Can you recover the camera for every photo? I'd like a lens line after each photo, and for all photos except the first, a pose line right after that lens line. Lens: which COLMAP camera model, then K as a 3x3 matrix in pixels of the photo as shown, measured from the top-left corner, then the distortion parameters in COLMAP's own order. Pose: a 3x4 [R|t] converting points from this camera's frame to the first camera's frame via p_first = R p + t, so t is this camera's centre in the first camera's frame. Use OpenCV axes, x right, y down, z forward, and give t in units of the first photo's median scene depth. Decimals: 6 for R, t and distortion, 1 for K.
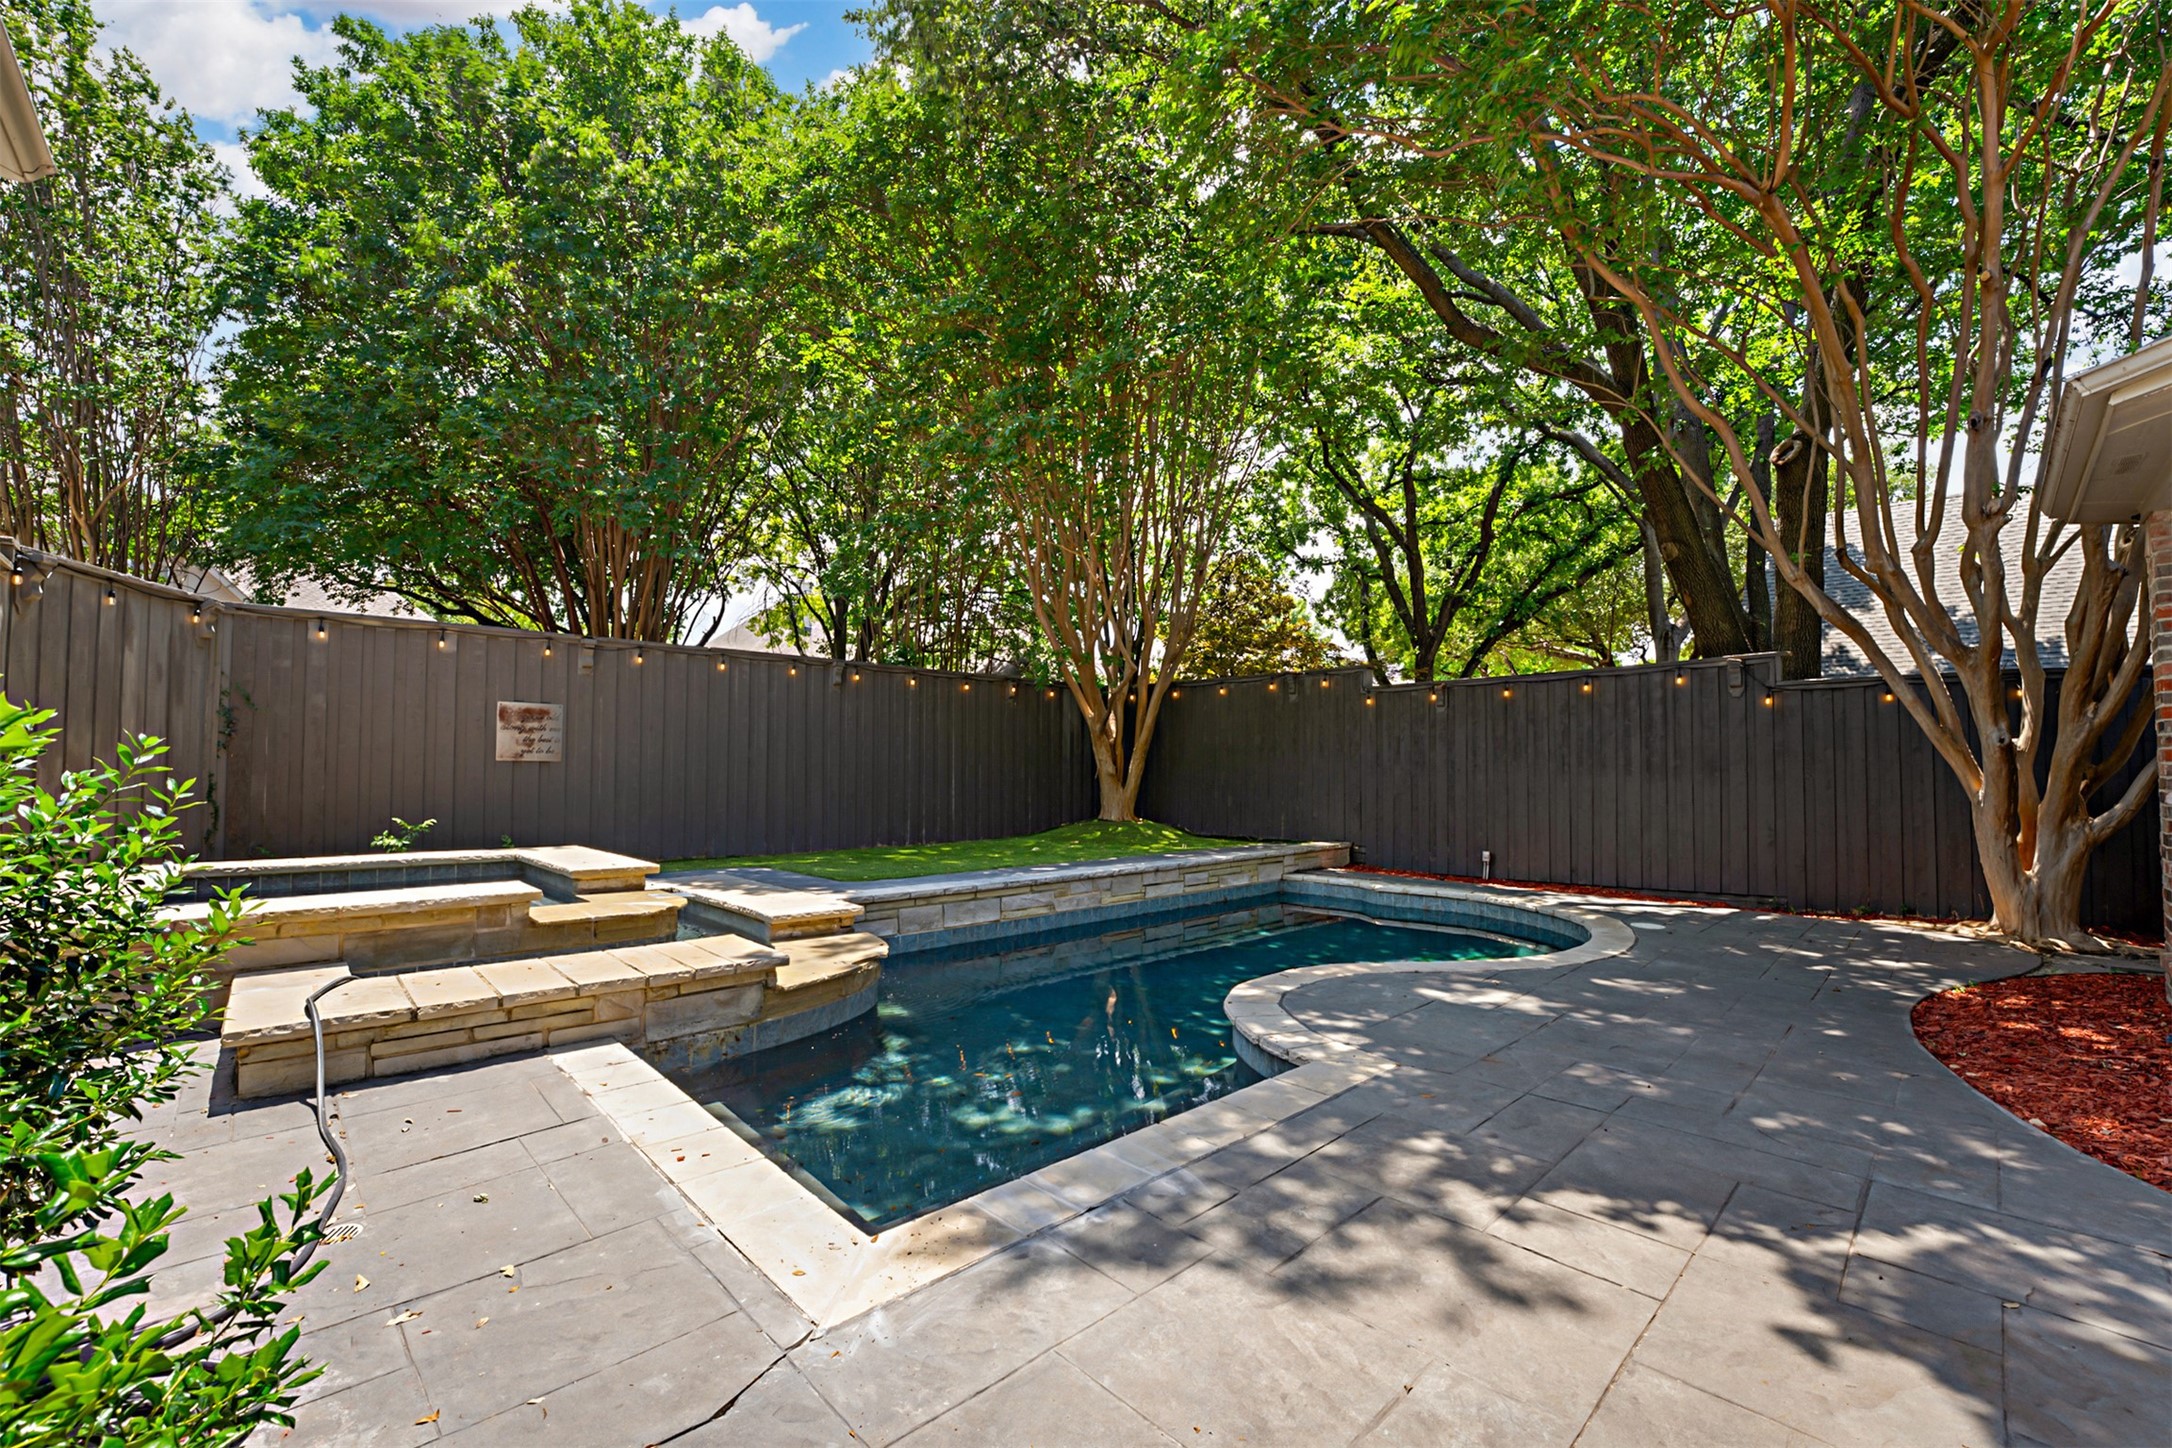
lens RADIAL K [[865.5, 0, 1085.9], [0, 865.5, 737.2], [0, 0, 1]] dist [-0.000875, -0.000484]
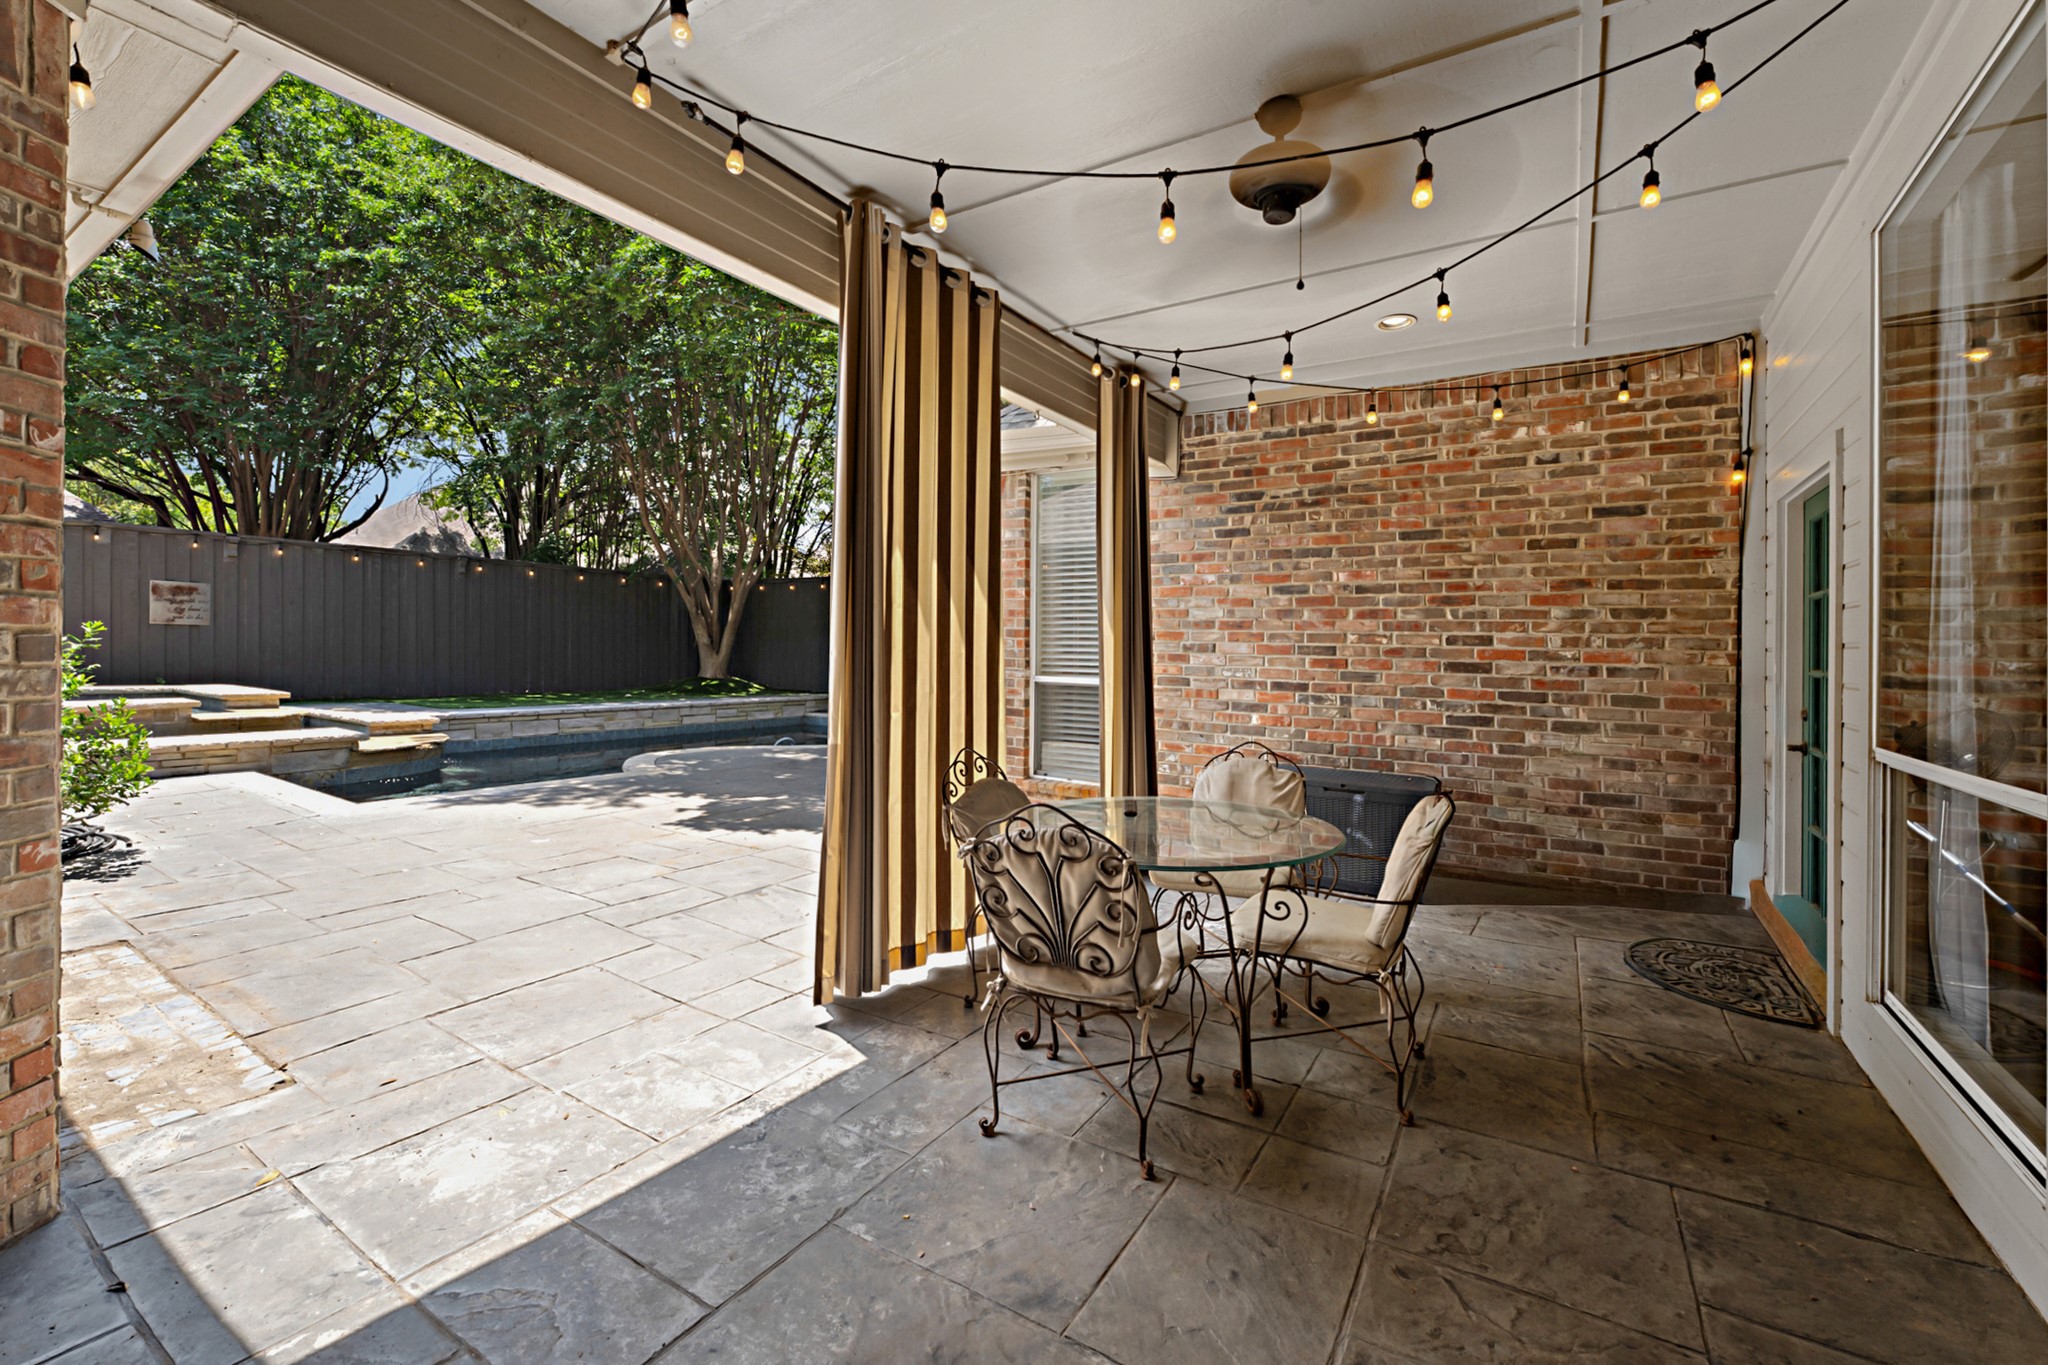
lens RADIAL K [[835.0, 0, 1026.8], [0, 835.0, 651.1], [0, 0, 1]] dist [0.025610, 0.000066]
pose [[0.974436, 0.014567, 0.224193, 0.348762], [-0.023655, 0.999001, 0.037902, -0.013228], [-0.223417, -0.042237, 0.973807, -0.603250]]
